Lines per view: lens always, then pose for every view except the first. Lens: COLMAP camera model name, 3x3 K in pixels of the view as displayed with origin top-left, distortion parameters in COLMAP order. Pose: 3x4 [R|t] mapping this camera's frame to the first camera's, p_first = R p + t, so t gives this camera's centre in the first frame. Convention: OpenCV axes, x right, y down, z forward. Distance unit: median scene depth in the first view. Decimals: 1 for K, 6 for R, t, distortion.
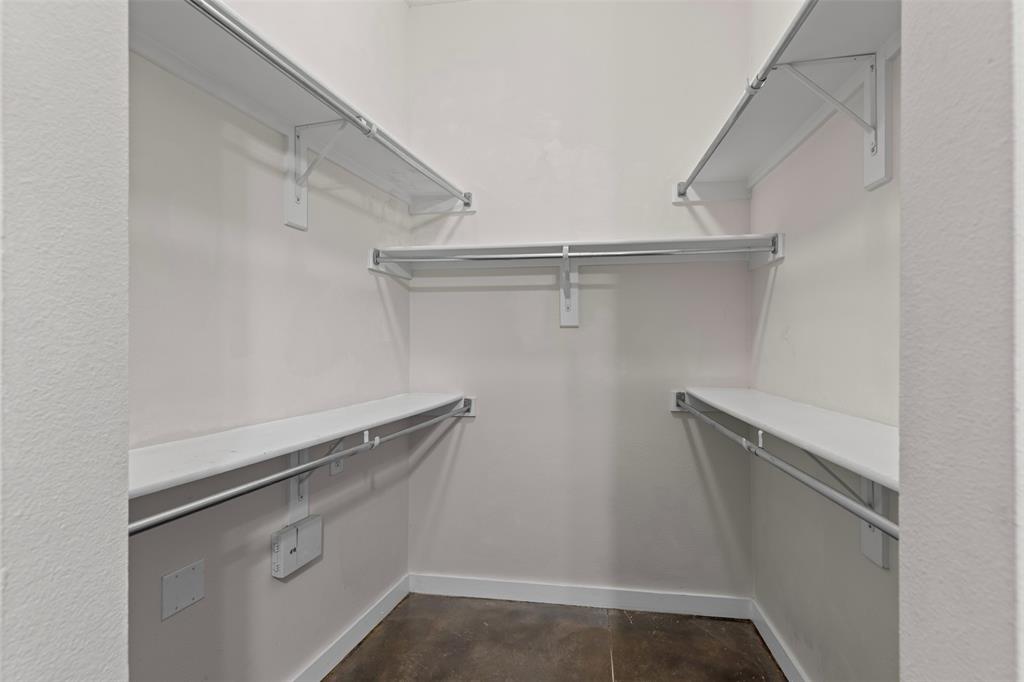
lens RADIAL K [[461.4, 0, 504.1], [0, 461.4, 343.8], [0, 0, 1]] dist [0.004852, -0.001068]
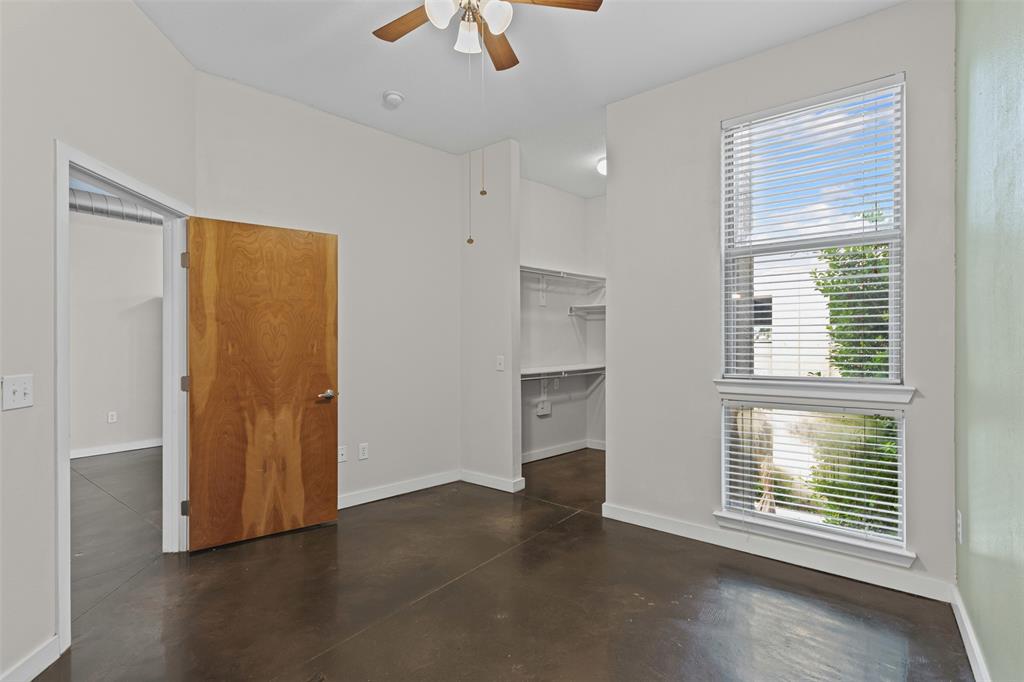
lens RADIAL K [[461.4, 0, 509.5], [0, 461.4, 341.9], [0, 0, 1]] dist [0.004852, -0.001068]
pose [[0.881401, -0.004681, -0.472345, 0.639791], [0.006381, 0.999978, 0.001997, -0.015513], [0.472325, -0.004774, 0.881411, -1.440358]]
